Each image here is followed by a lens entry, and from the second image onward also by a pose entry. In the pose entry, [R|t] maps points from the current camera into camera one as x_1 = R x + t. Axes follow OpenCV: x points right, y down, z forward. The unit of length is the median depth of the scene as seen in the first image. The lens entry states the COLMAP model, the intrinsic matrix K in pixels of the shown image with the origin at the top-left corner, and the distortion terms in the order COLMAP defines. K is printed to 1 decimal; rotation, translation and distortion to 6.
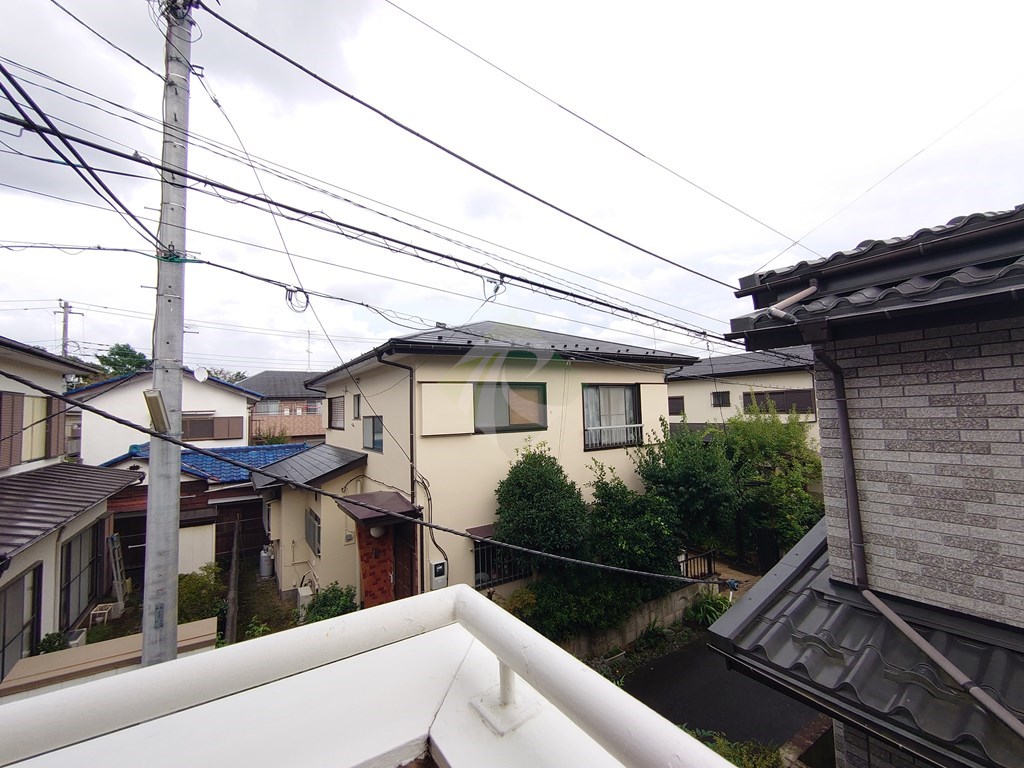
lens RADIAL K [[436.1, 0, 512.2], [0, 436.1, 383.6], [0, 0, 1]] dist [-0.005780, -0.000847]
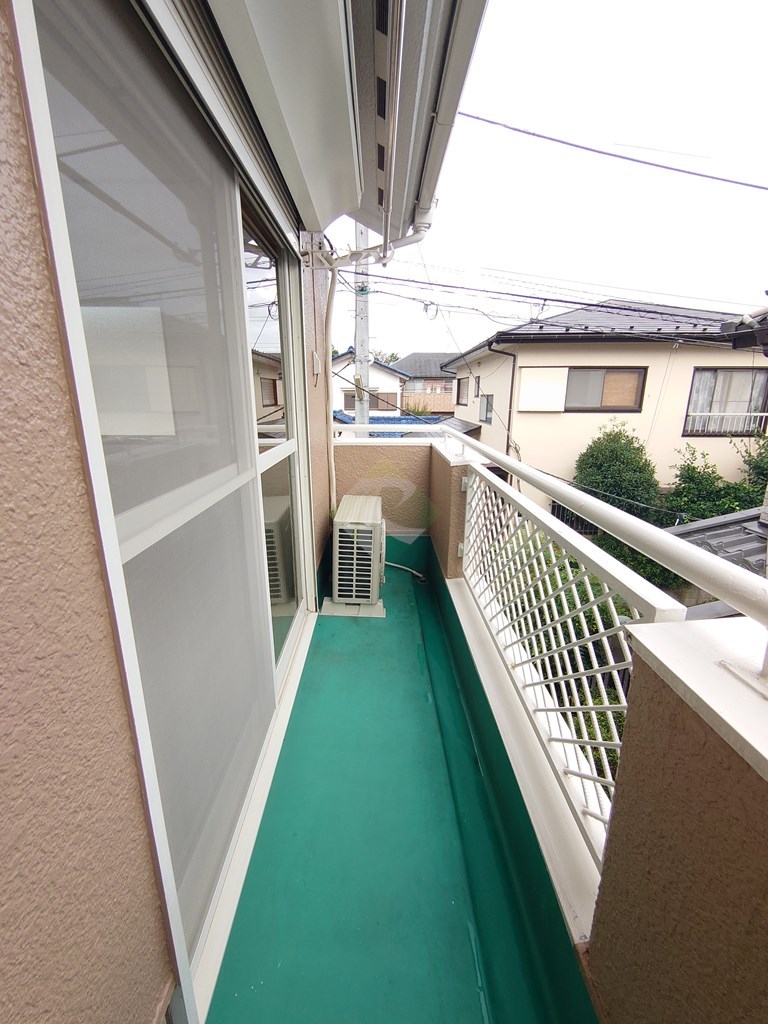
lens RADIAL K [[436.1, 0, 383.1], [0, 436.1, 512.9], [0, 0, 1]] dist [-0.005780, -0.000847]
pose [[0.835836, 0.171494, -0.521506, 0.148350], [0.008776, 0.945659, 0.325041, -0.013950], [0.548909, -0.276257, 0.788911, -0.254144]]
